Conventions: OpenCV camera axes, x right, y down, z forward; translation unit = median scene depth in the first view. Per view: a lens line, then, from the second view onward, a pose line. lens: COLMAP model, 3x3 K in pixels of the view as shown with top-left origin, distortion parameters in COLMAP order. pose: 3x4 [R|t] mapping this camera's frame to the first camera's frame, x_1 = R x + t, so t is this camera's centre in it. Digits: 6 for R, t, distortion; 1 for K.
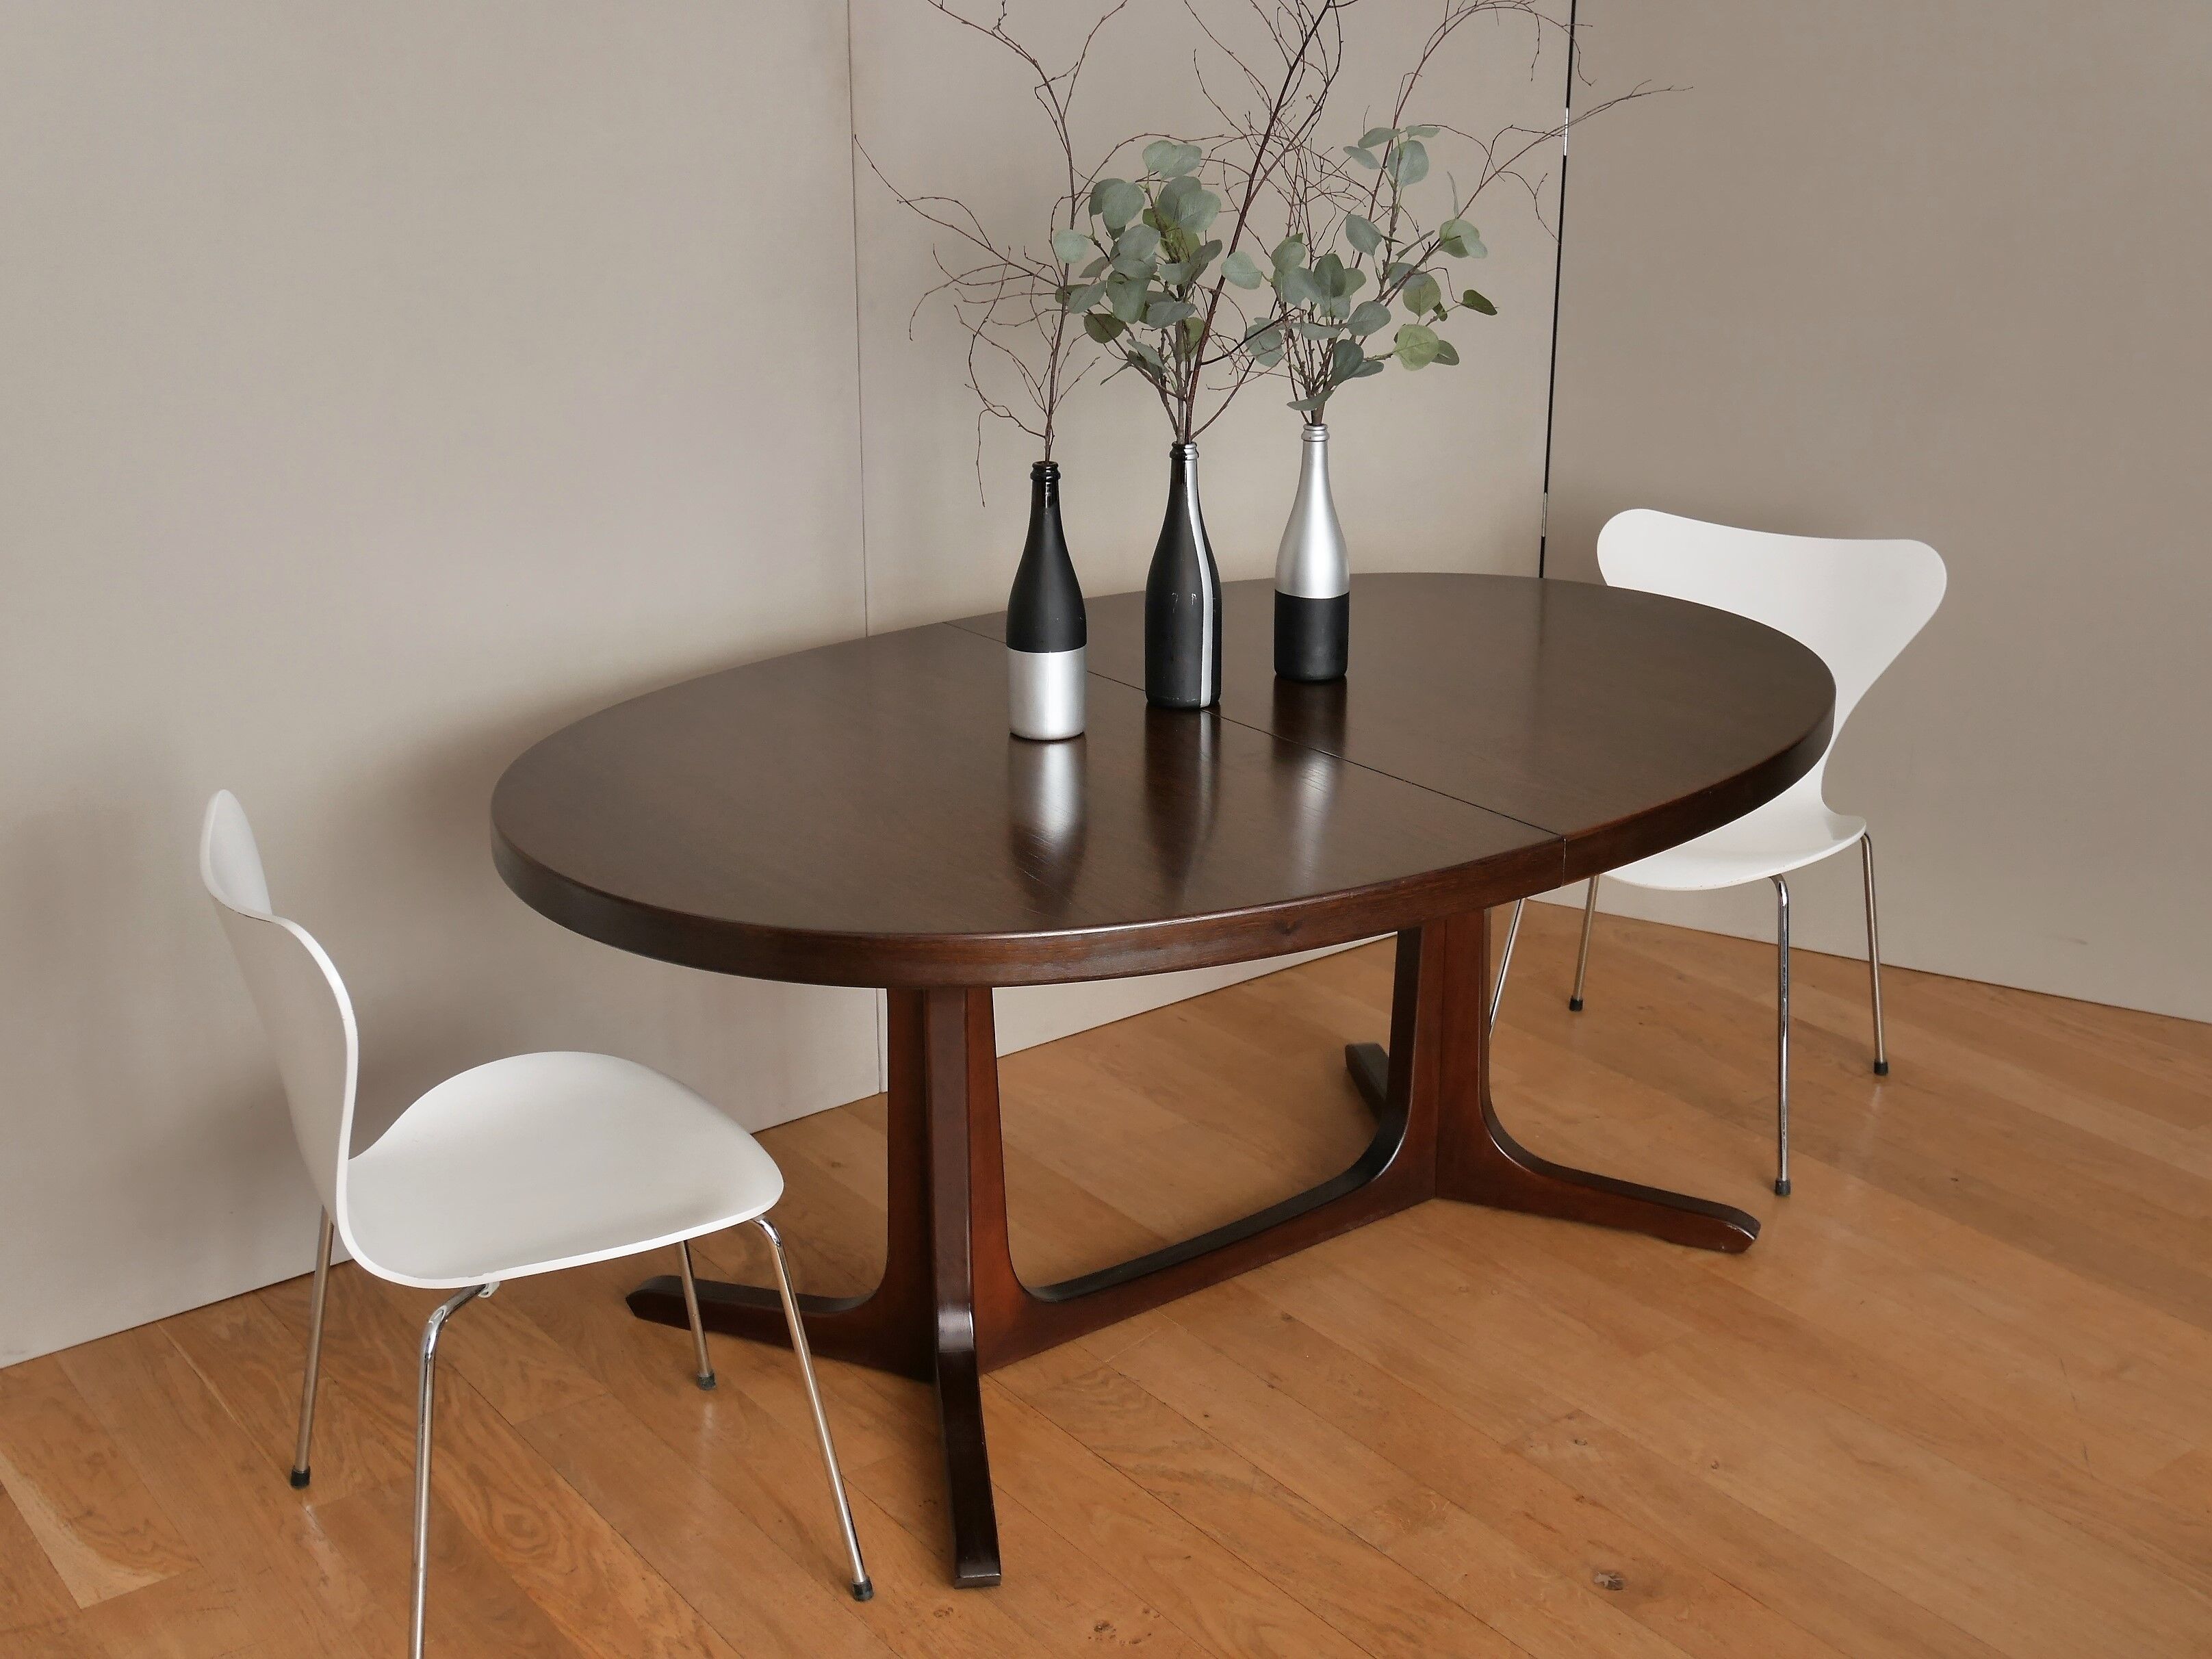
lens RADIAL K [[2539.8, 0, 1106.0], [0, 2539.8, 829.5], [0, 0, 1]] dist [-0.003694, -0.029533]
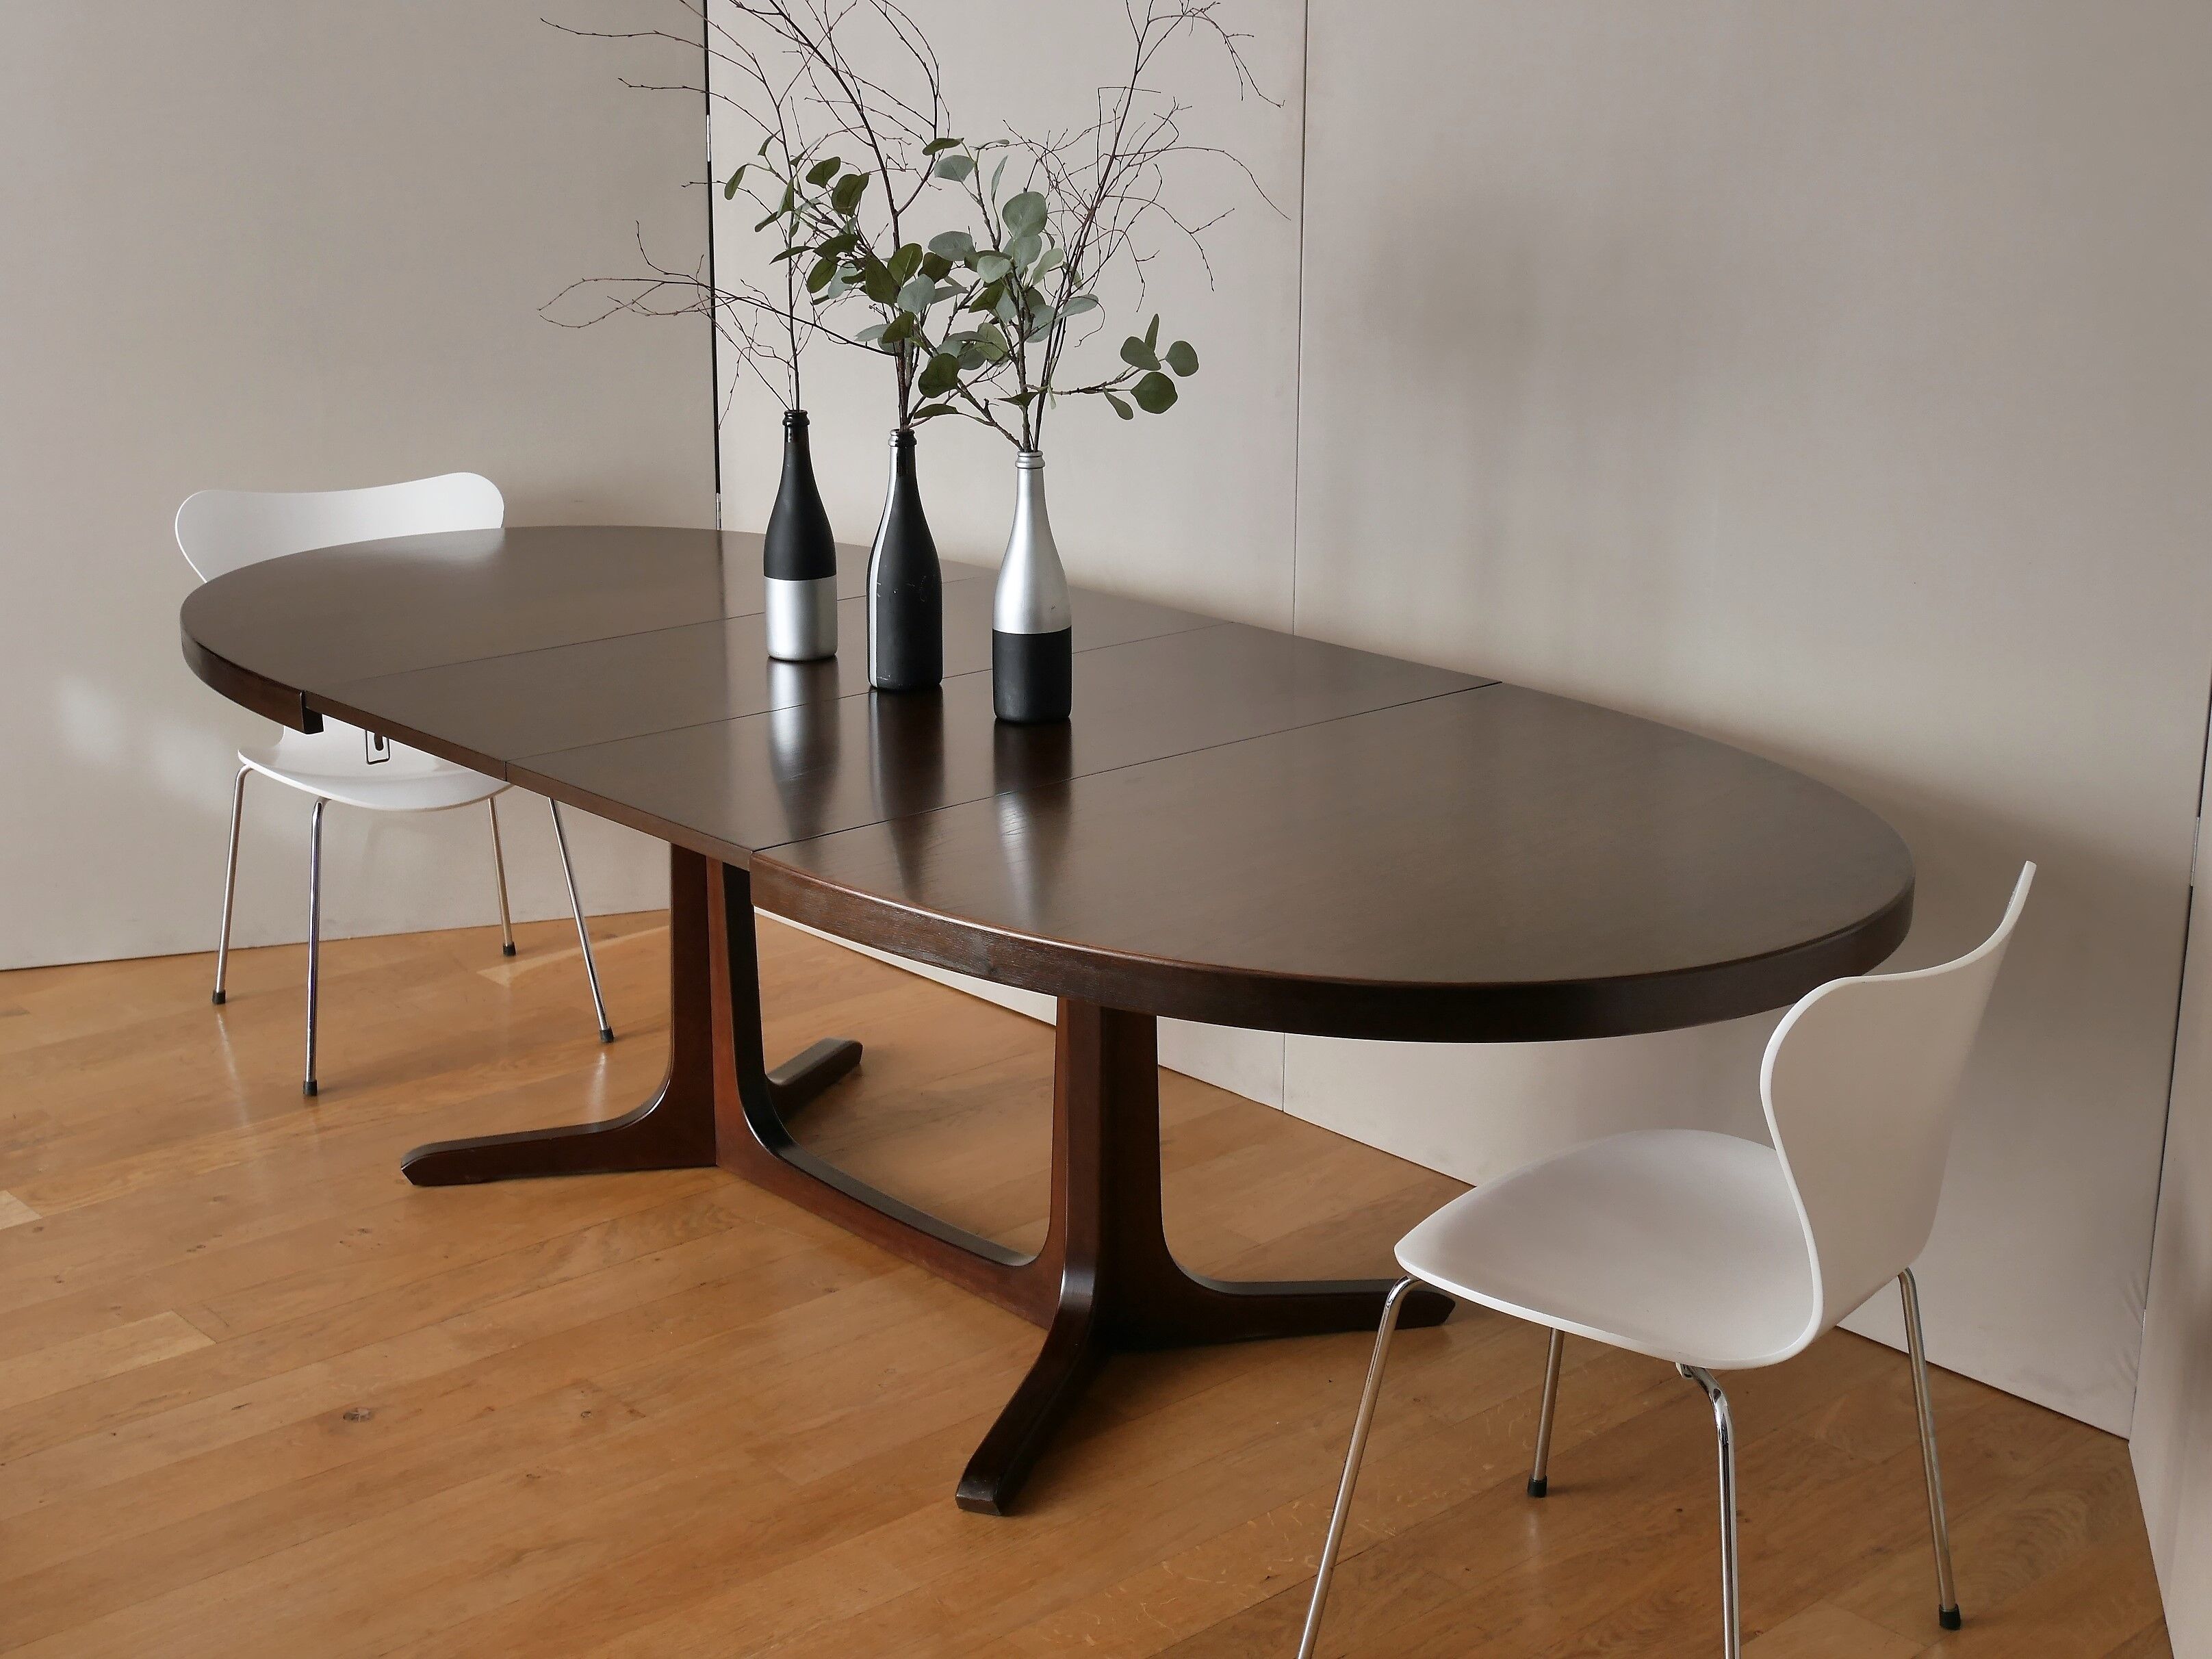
lens RADIAL K [[3013.7, 0, 1103.8], [0, 3013.7, 818.3], [0, 0, 1]] dist [-0.001871, 0.018285]
pose [[0.061516, 0.266927, -0.961751, 1.269555], [-0.330683, 0.914606, 0.232691, -0.315613], [0.941735, 0.303720, 0.144531, 0.939474]]
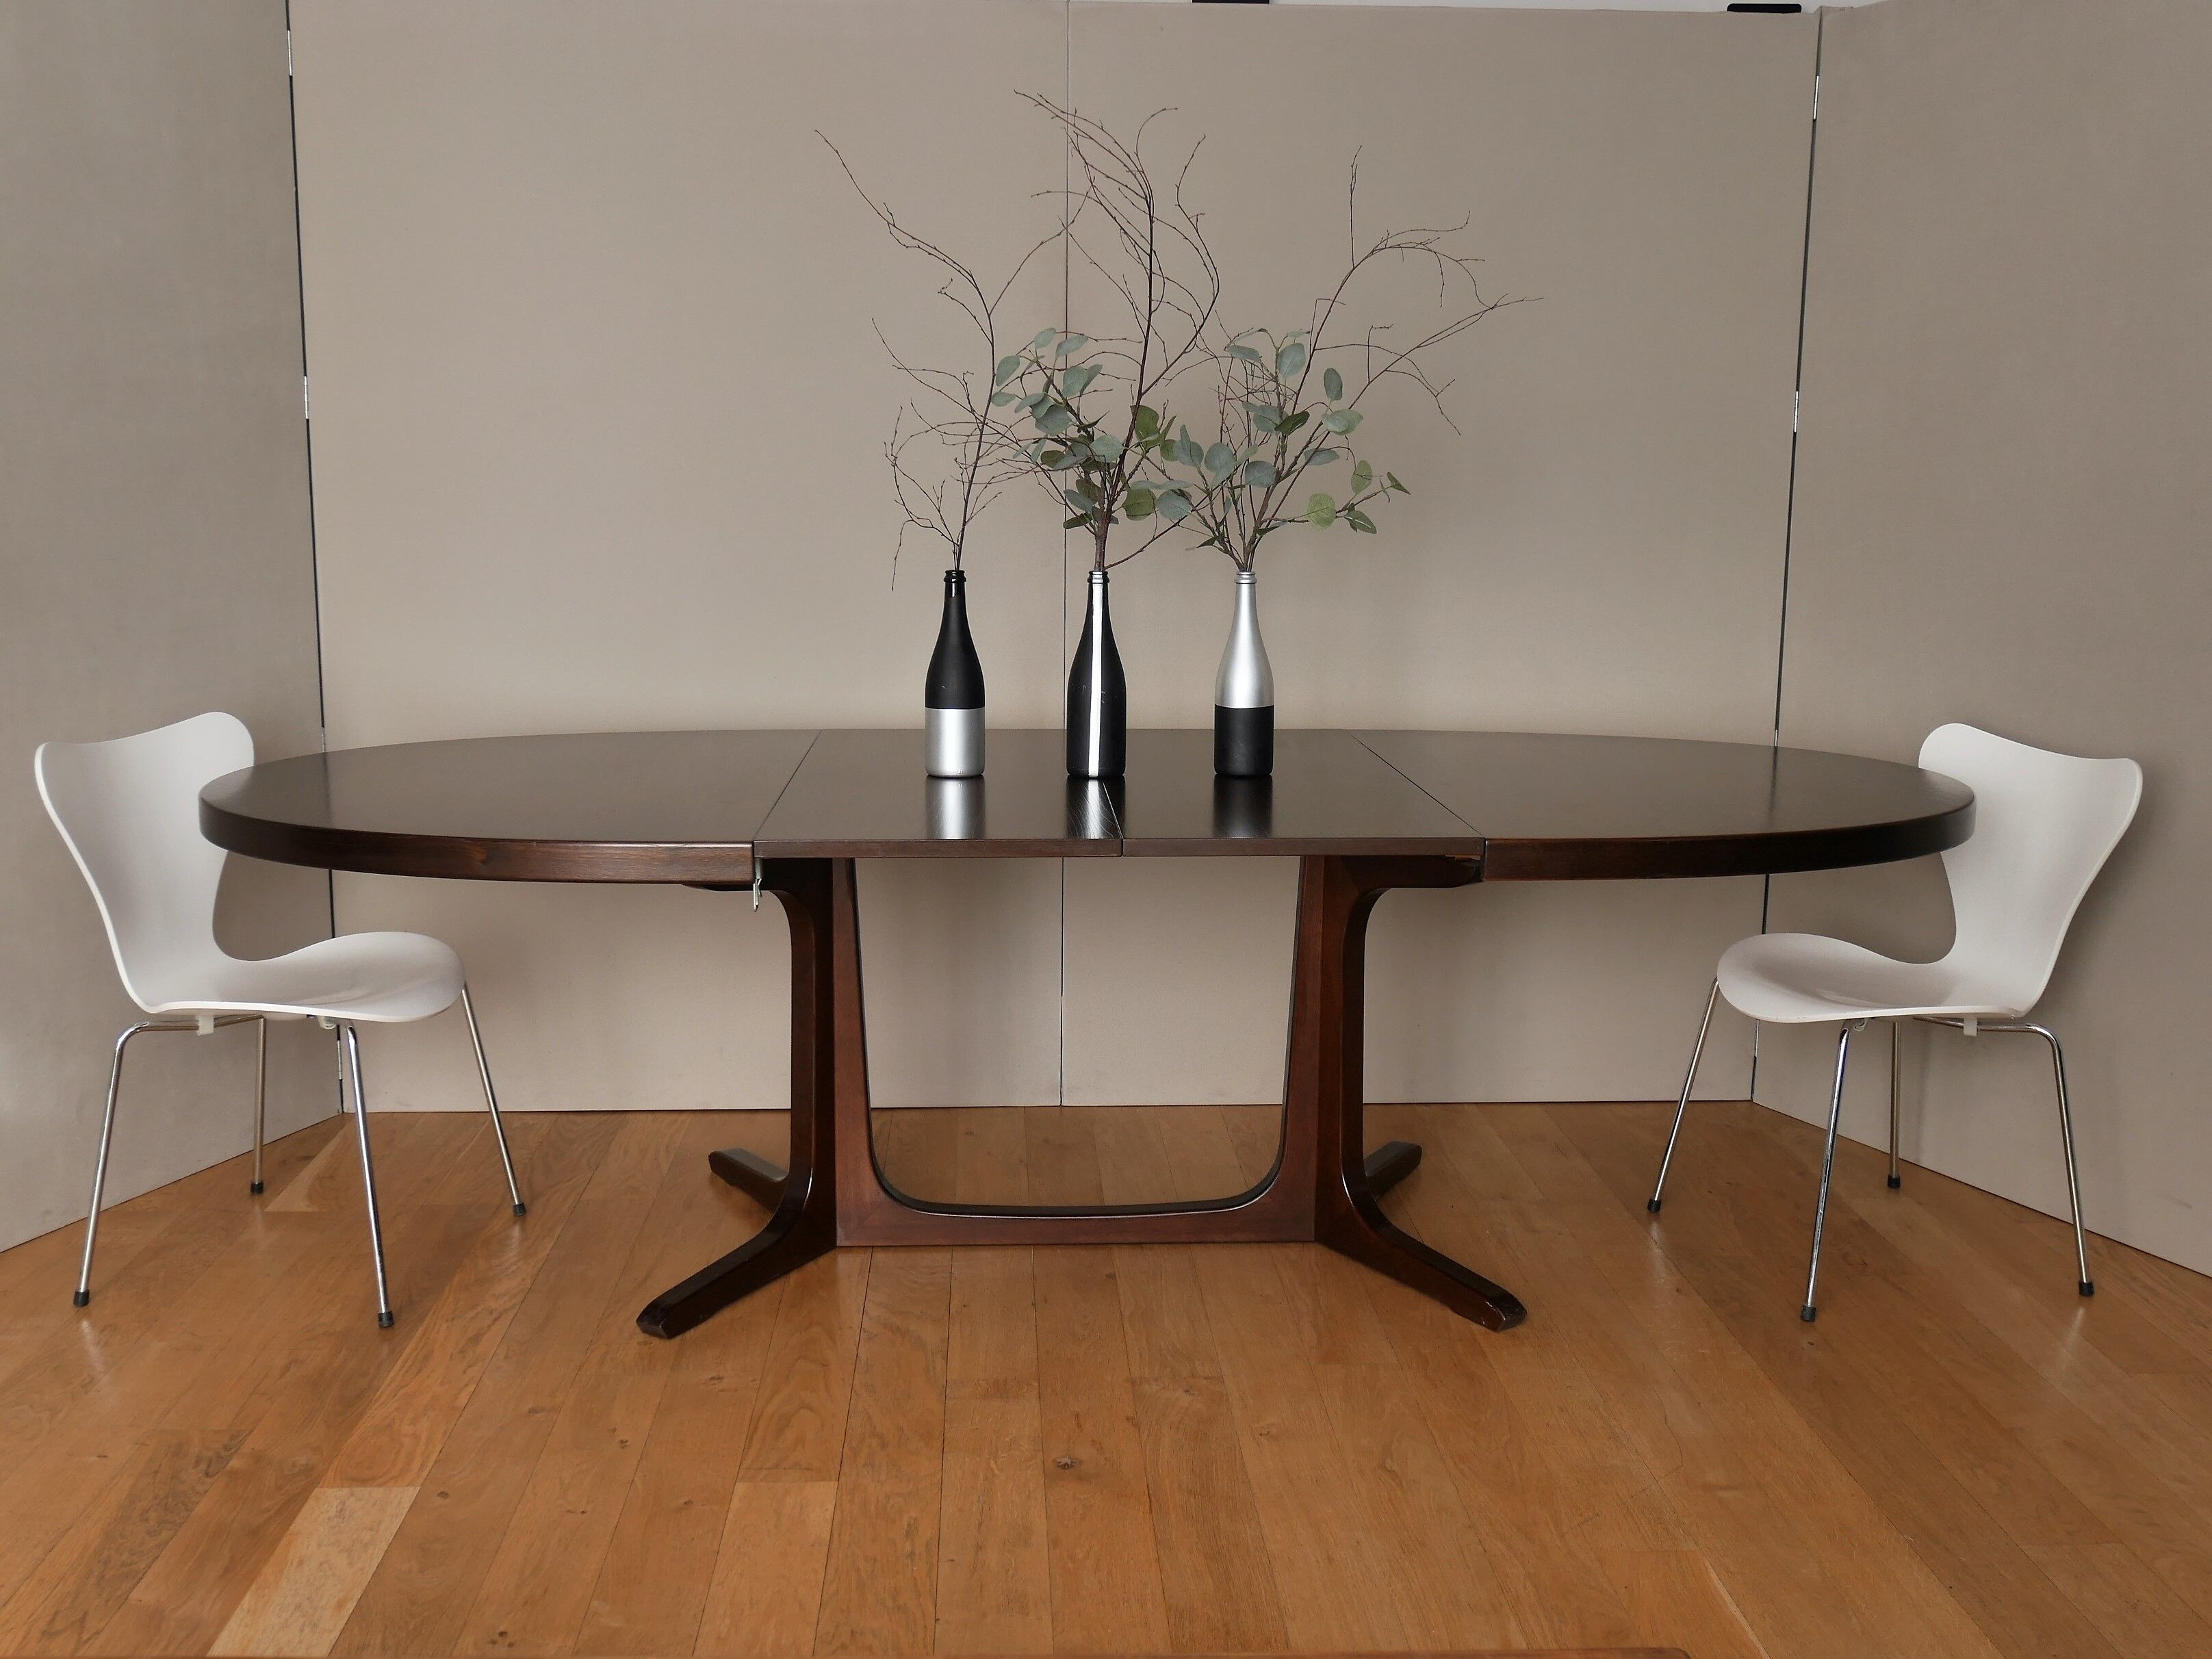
lens RADIAL K [[2092.1, 0, 1106.0], [0, 2092.1, 829.5], [0, 0, 1]] dist [0.002672, 0.006448]
pose [[0.819371, 0.100537, -0.564379, 0.665952], [-0.195754, 0.974394, -0.110622, 0.101812], [0.538806, 0.201120, 0.818071, 0.137729]]
